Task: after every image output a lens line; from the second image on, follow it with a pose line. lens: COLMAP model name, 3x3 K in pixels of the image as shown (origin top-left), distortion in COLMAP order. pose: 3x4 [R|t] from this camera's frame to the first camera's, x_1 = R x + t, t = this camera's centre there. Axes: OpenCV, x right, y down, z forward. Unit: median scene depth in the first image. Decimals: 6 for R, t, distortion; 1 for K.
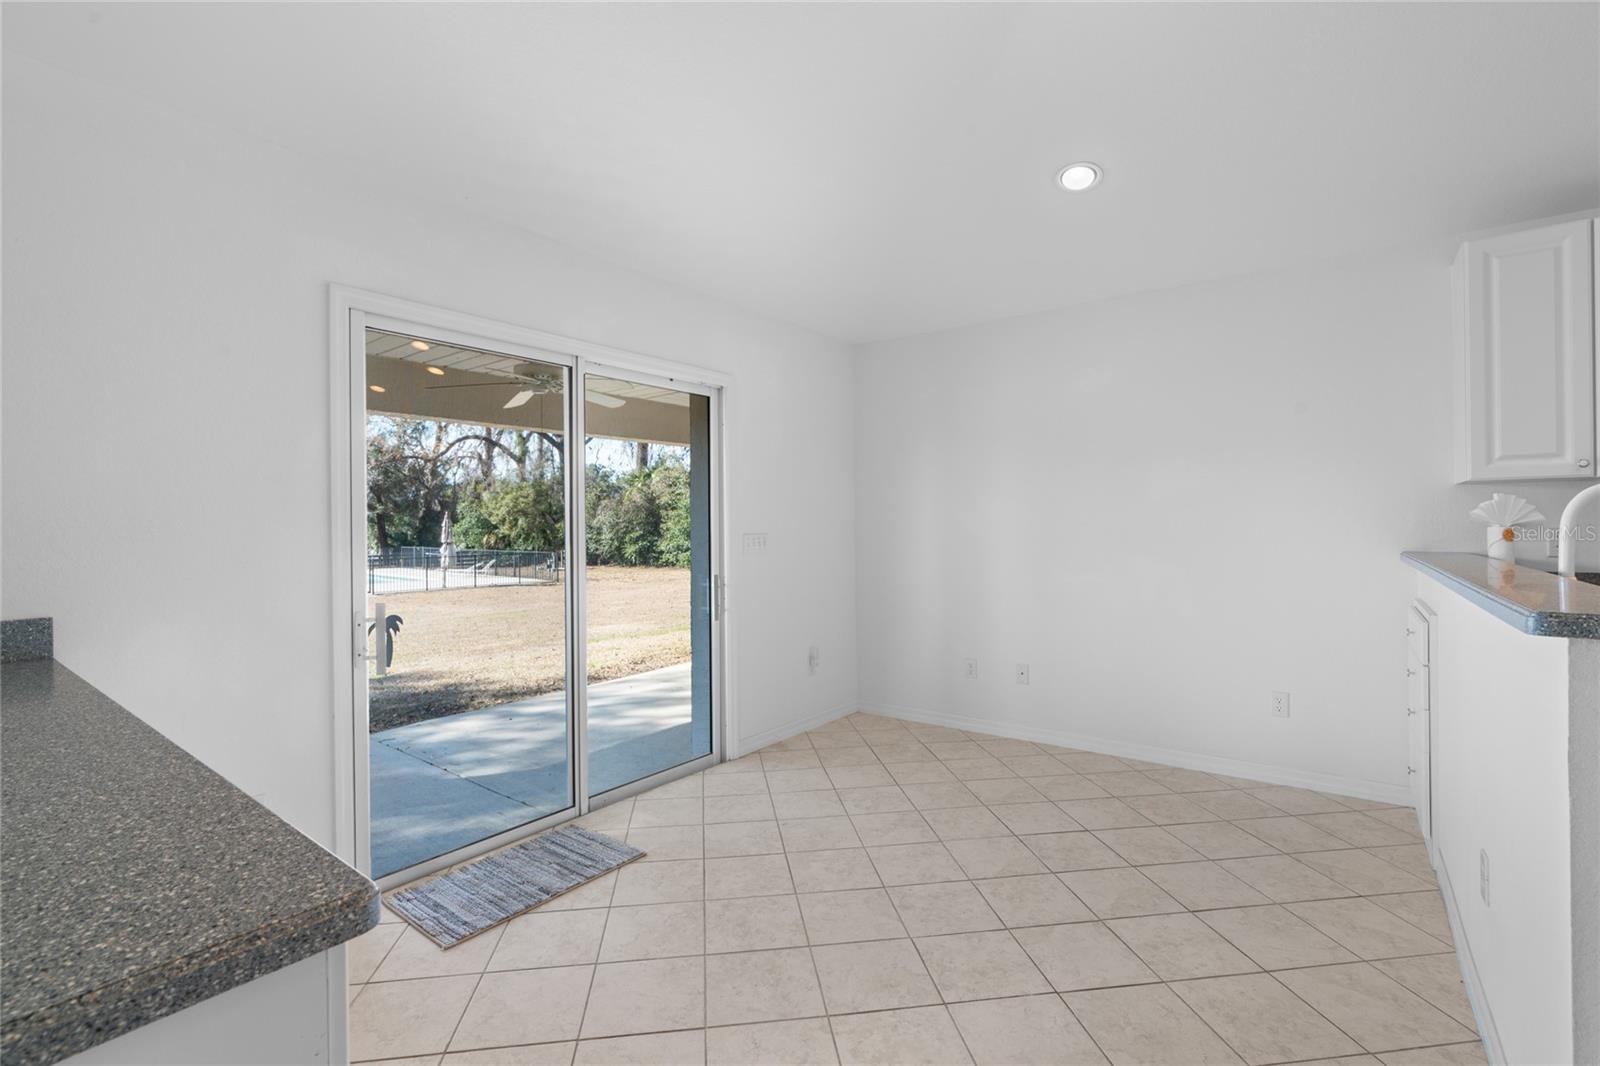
lens RADIAL K [[717.4, 0, 797.6], [0, 717.4, 529.3], [0, 0, 1]] dist [-0.002866, -0.000060]
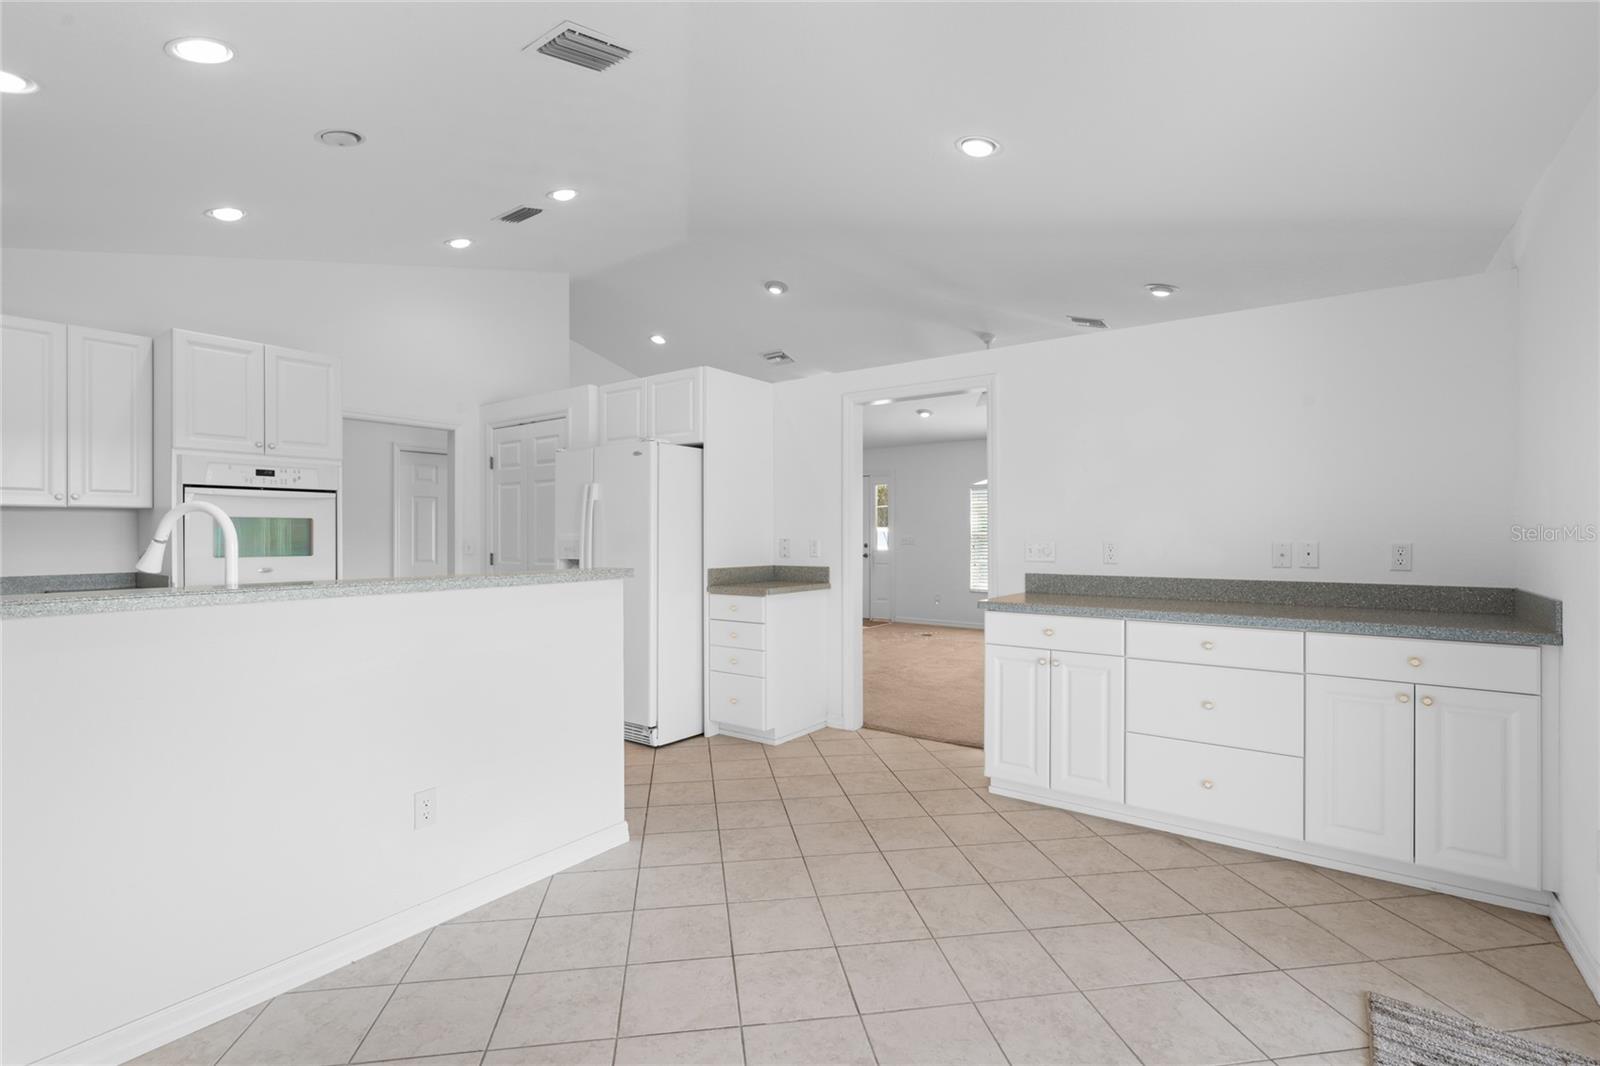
lens RADIAL K [[717.4, 0, 797.6], [0, 717.4, 529.3], [0, 0, 1]] dist [-0.002866, -0.000060]
pose [[-0.999841, 0.010958, -0.014080, 0.190941], [0.010972, 0.999939, -0.000906, -0.010069], [0.014070, -0.001060, -0.999900, 1.494136]]
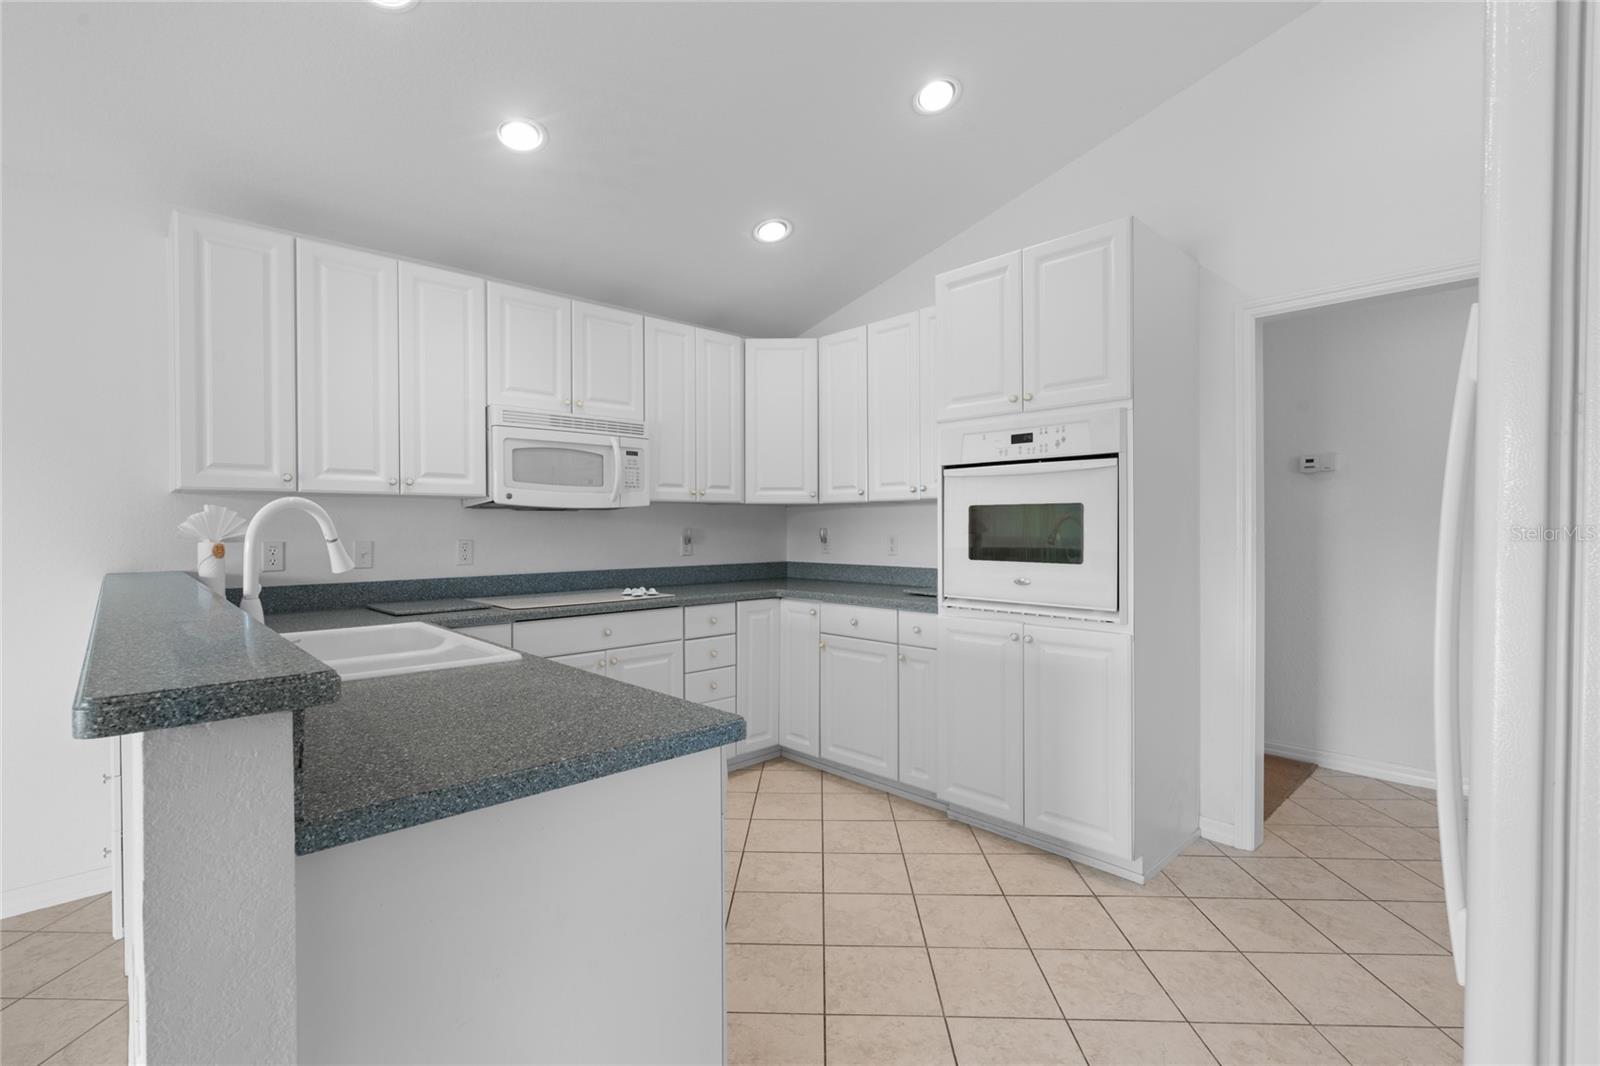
lens RADIAL K [[717.4, 0, 797.6], [0, 717.4, 529.3], [0, 0, 1]] dist [-0.002866, -0.000060]
pose [[0.167979, 0.004390, 0.985781, 0.227648], [0.006898, 0.999960, -0.005628, -0.009493], [-0.985767, 0.007745, 0.167942, 0.127853]]
